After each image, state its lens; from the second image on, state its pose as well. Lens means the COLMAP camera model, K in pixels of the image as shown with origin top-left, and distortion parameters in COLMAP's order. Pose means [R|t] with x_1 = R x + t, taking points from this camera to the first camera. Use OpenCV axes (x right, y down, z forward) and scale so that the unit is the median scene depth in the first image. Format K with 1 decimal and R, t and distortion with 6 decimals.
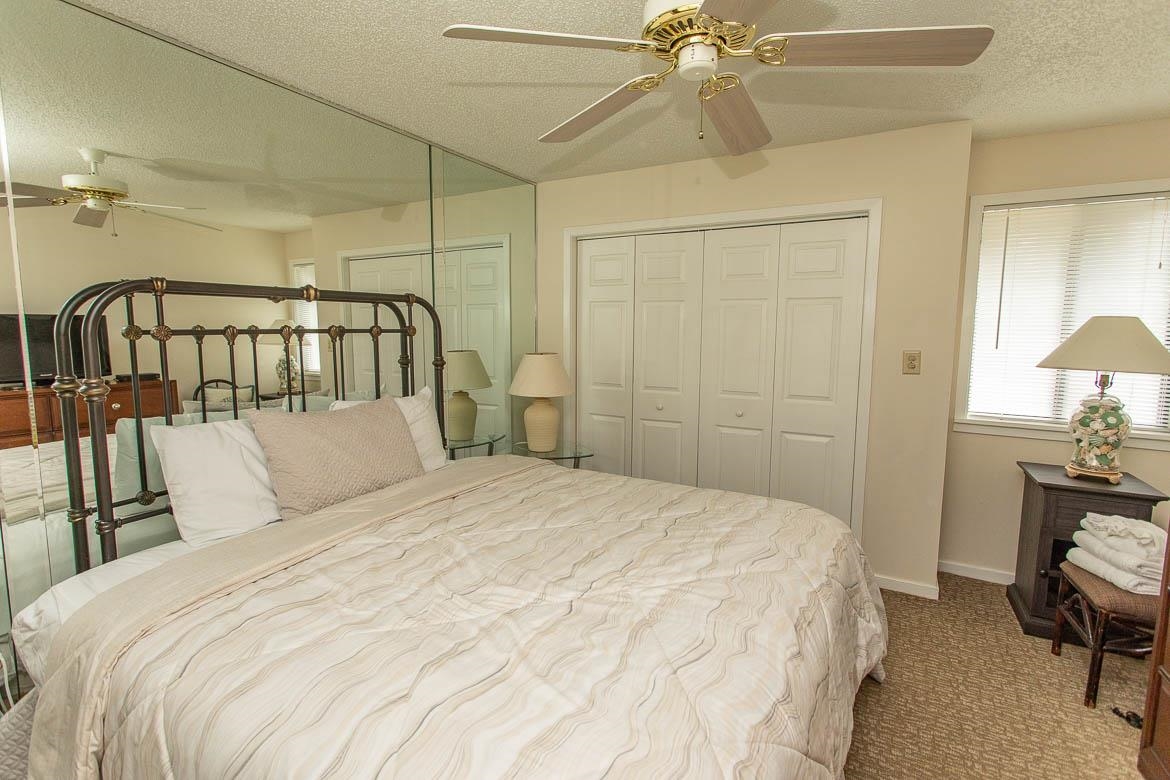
lens RADIAL K [[549.7, 0, 583.7], [0, 549.7, 385.3], [0, 0, 1]] dist [0.000974, 0.000799]
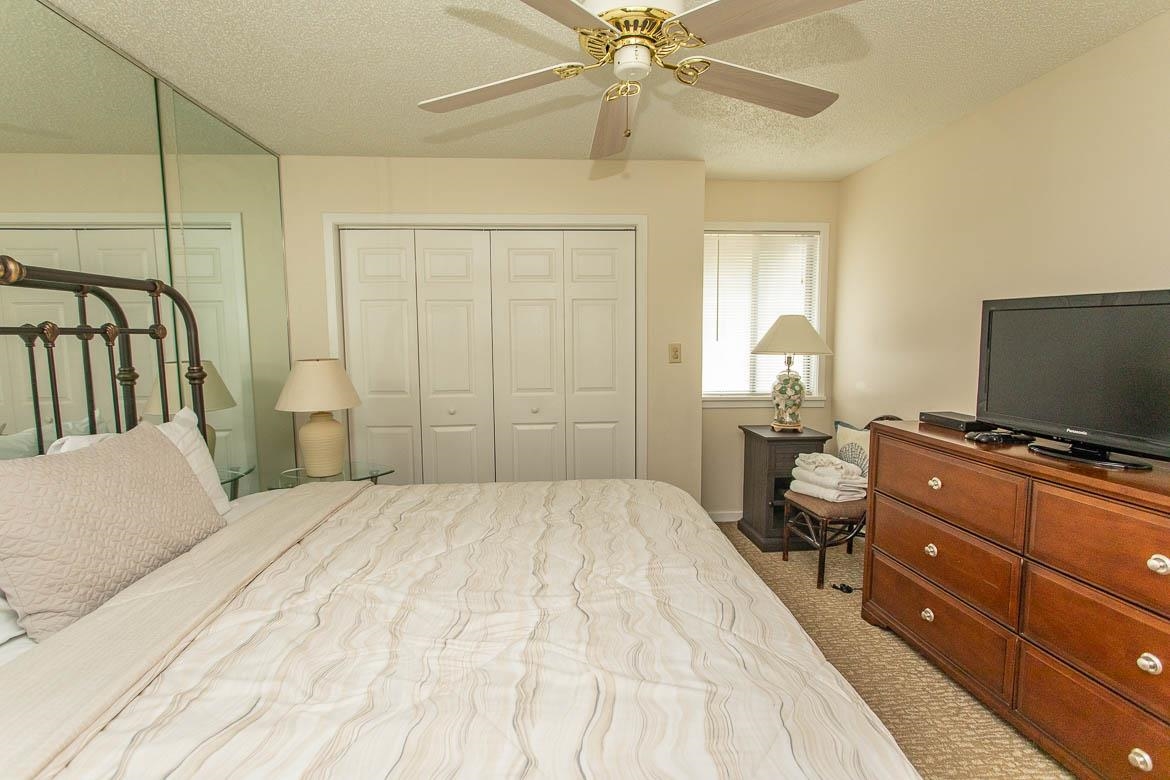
lens RADIAL K [[549.7, 0, 583.7], [0, 549.7, 385.3], [0, 0, 1]] dist [0.000974, 0.000799]
pose [[0.835379, -0.064438, 0.545884, -0.277270], [0.072252, 0.997361, 0.007163, 0.006475], [-0.544905, 0.033457, 0.837830, 0.109706]]
